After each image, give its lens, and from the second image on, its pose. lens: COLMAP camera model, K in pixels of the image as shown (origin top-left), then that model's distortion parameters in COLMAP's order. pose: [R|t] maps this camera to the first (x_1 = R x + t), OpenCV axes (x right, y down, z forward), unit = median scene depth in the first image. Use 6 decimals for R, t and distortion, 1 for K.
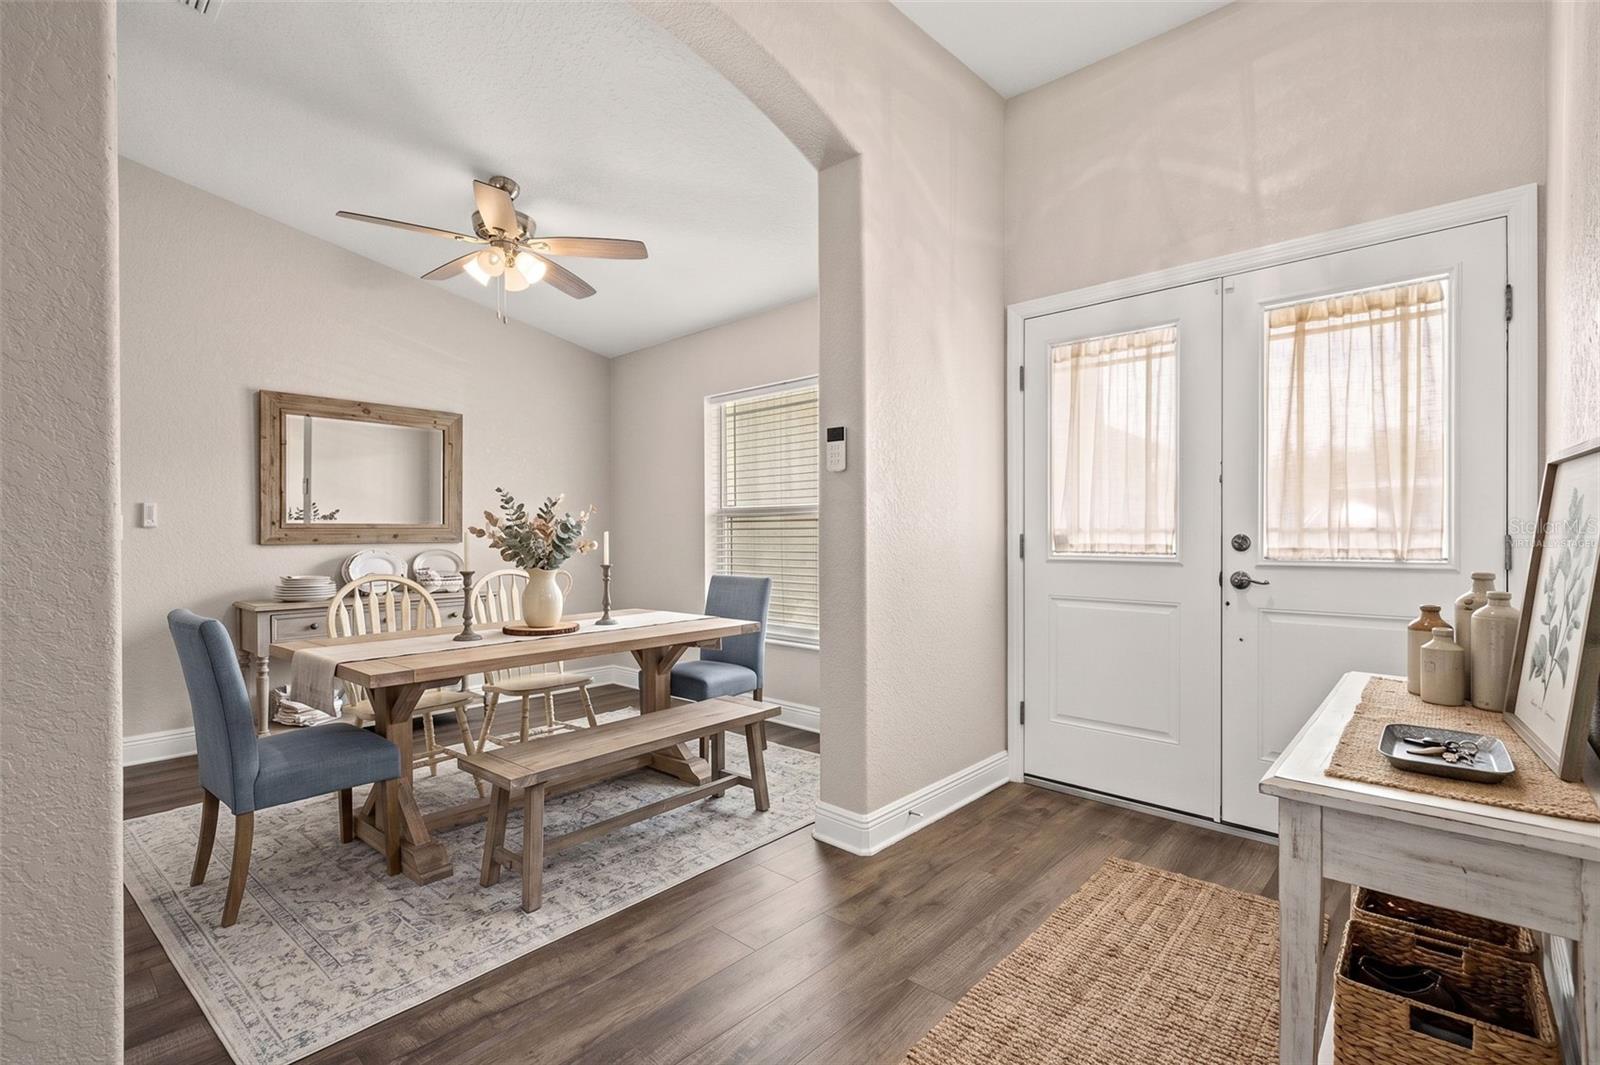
lens RADIAL K [[732.8, 0, 800.0], [0, 732.8, 532.5], [0, 0, 1]] dist [-0.000096, -0.000531]
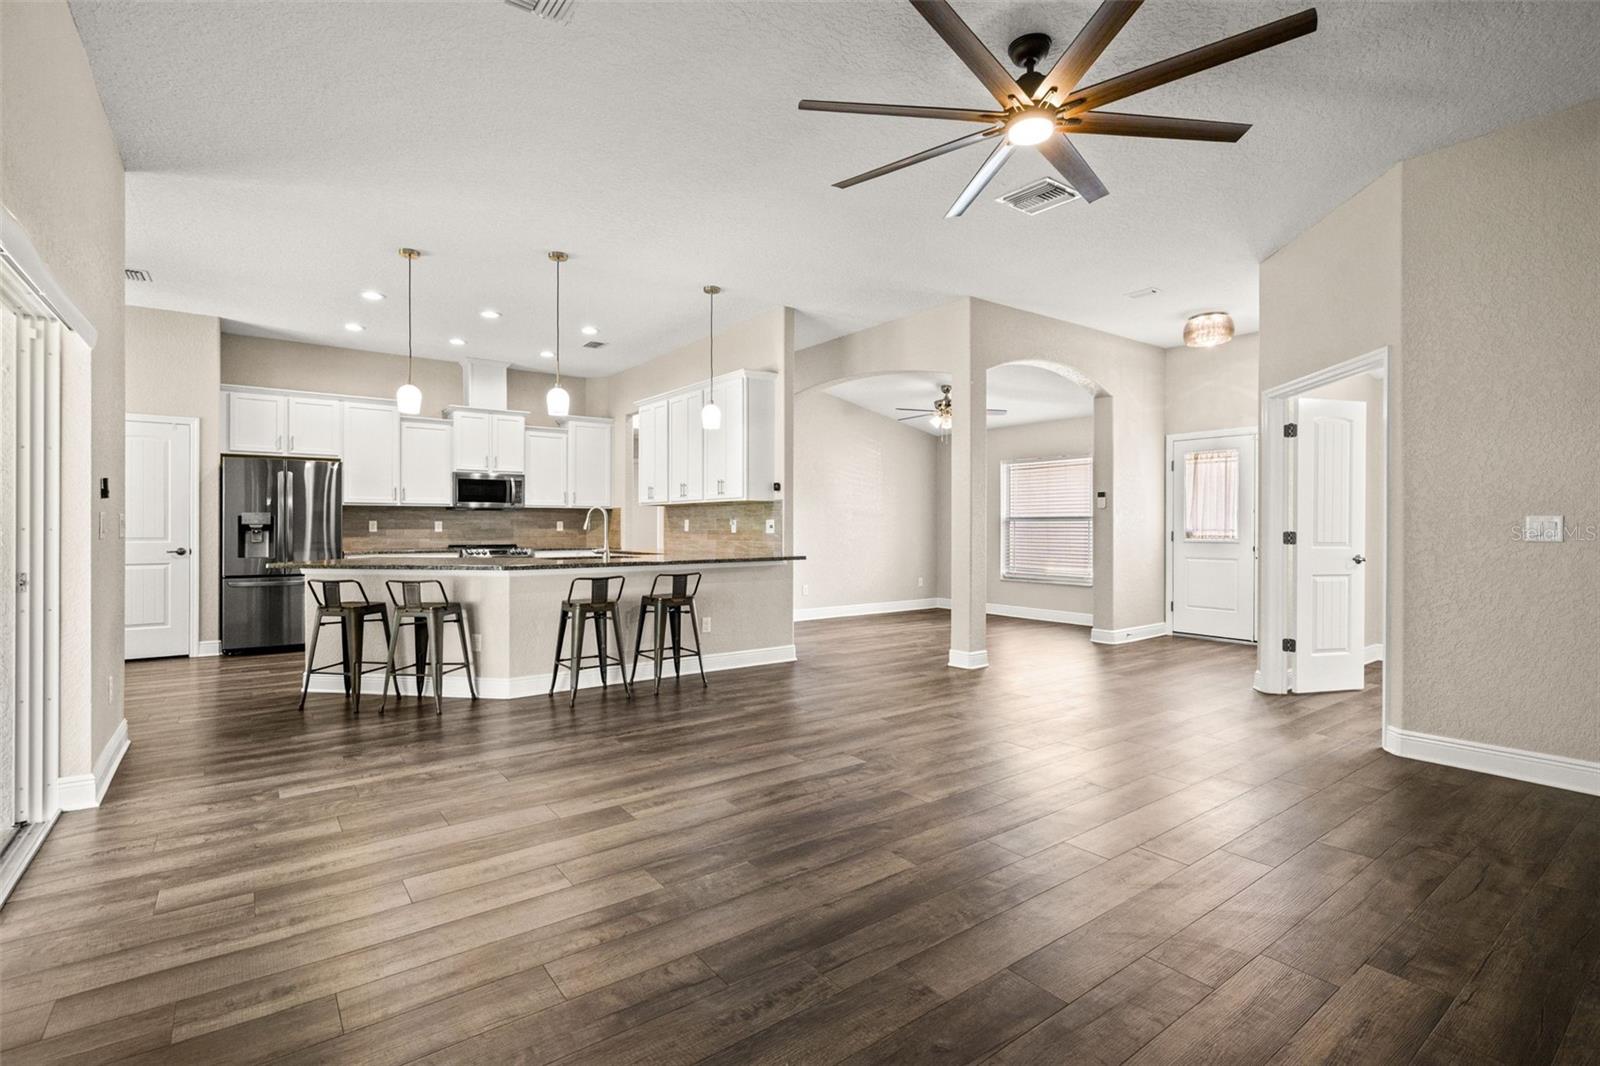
lens RADIAL K [[741.2, 0, 796.4], [0, 741.2, 520.2], [0, 0, 1]] dist [0.000173, 0.000066]
pose [[0.984957, 0.005731, -0.172703, -0.619862], [-0.006882, 0.999958, -0.006067, -0.011617], [0.172661, 0.007164, 0.984955, -2.028928]]
